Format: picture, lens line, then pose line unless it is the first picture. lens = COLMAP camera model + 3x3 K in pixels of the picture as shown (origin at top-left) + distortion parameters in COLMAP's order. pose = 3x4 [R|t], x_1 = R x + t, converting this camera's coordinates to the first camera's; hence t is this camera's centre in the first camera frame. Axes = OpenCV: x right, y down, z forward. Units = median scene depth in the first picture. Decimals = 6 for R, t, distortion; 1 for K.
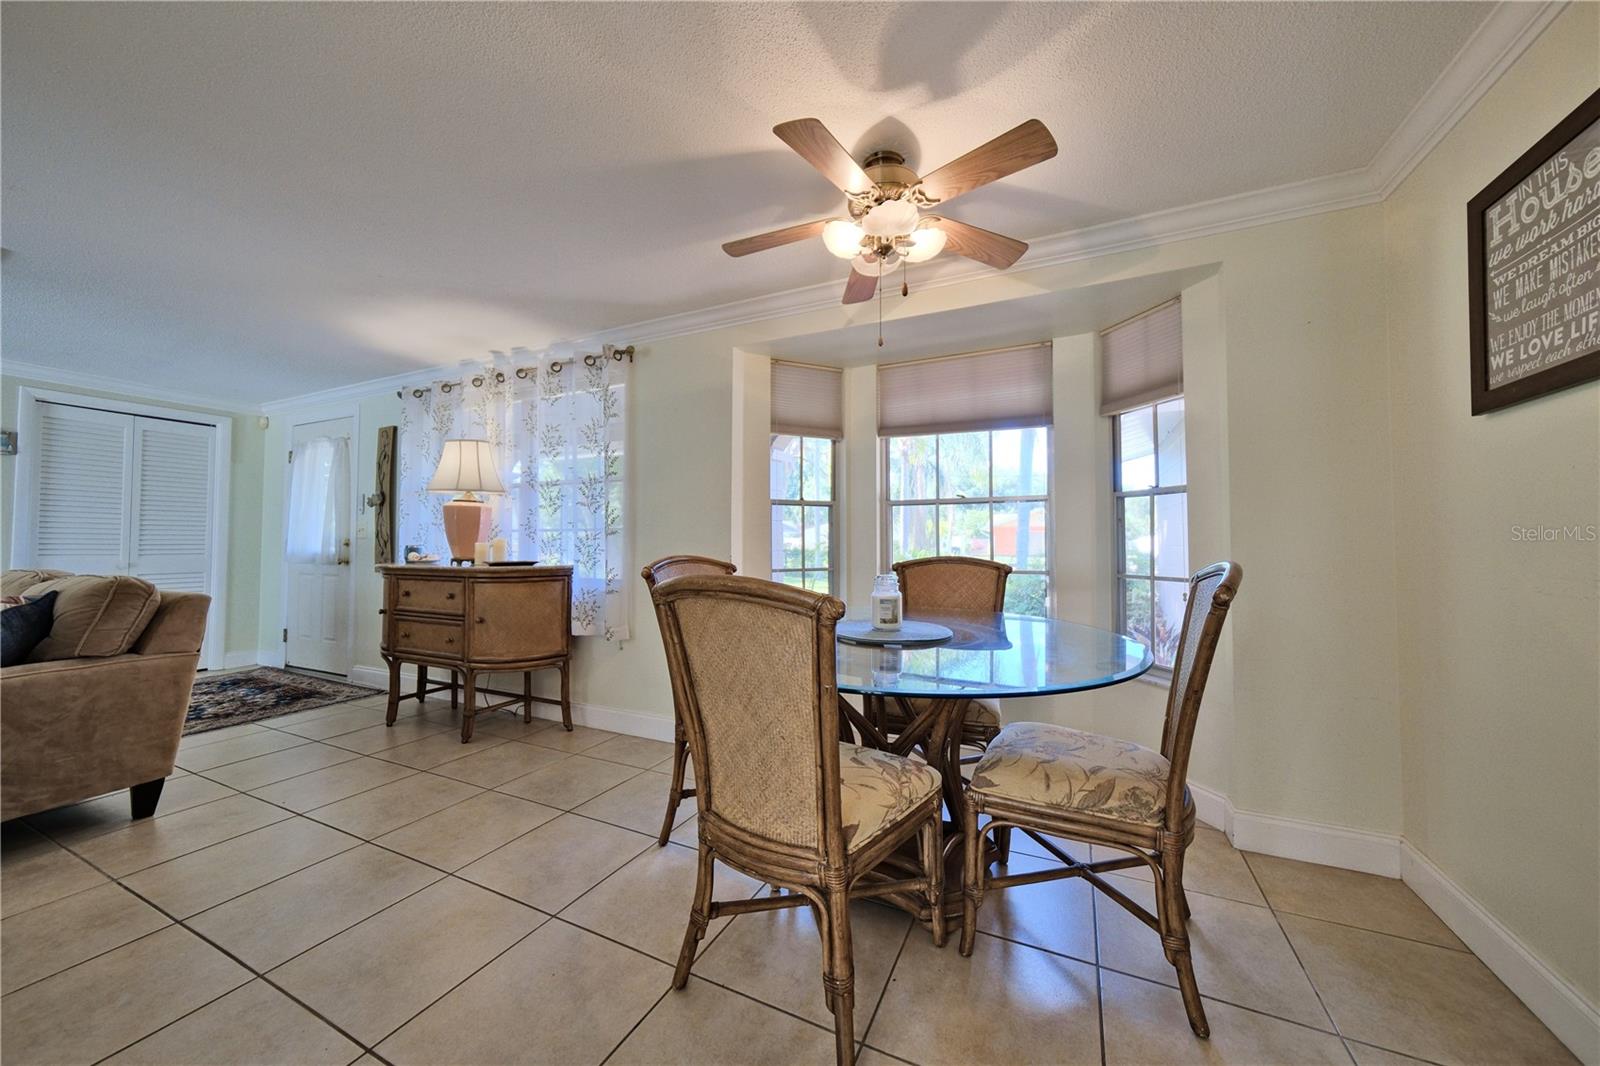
lens RADIAL K [[566.7, 0, 804.5], [0, 566.7, 529.0], [0, 0, 1]] dist [-0.007479, 0.005010]
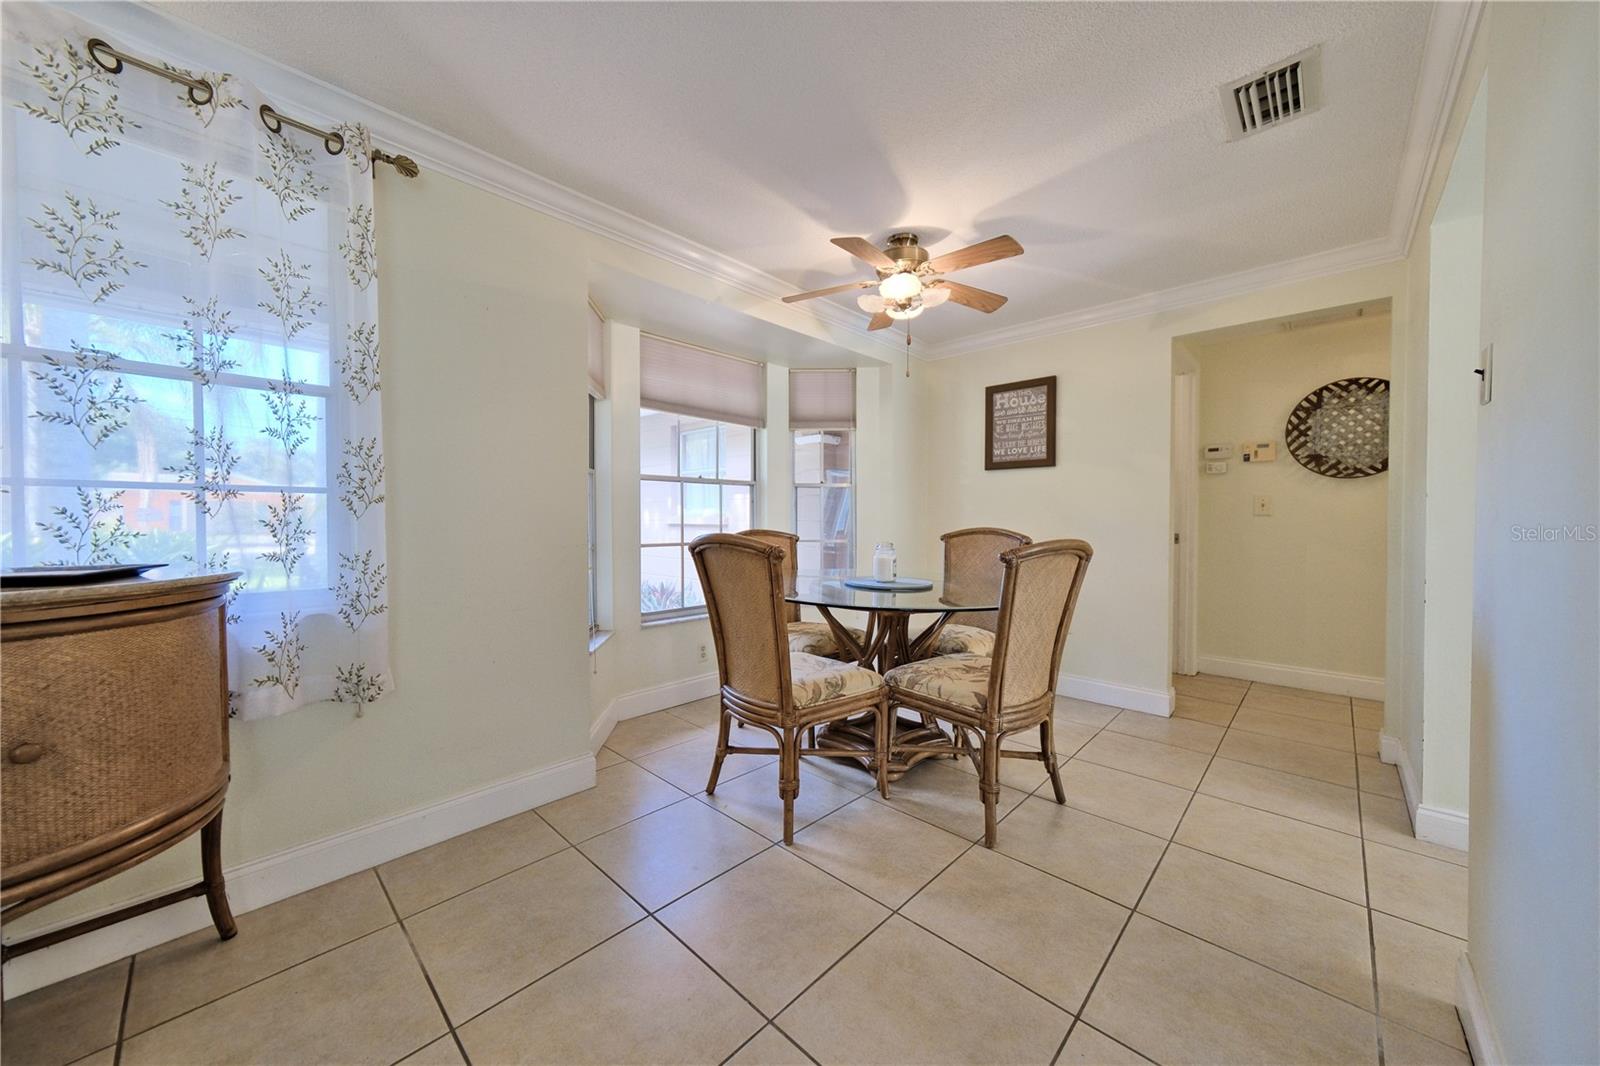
lens RADIAL K [[566.7, 0, 804.5], [0, 566.7, 529.0], [0, 0, 1]] dist [-0.007479, 0.005010]
pose [[0.309216, -0.017187, 0.950836, -0.746495], [-0.028460, 0.999222, 0.027317, 0.009941], [-0.950566, -0.035508, 0.308487, 0.471621]]
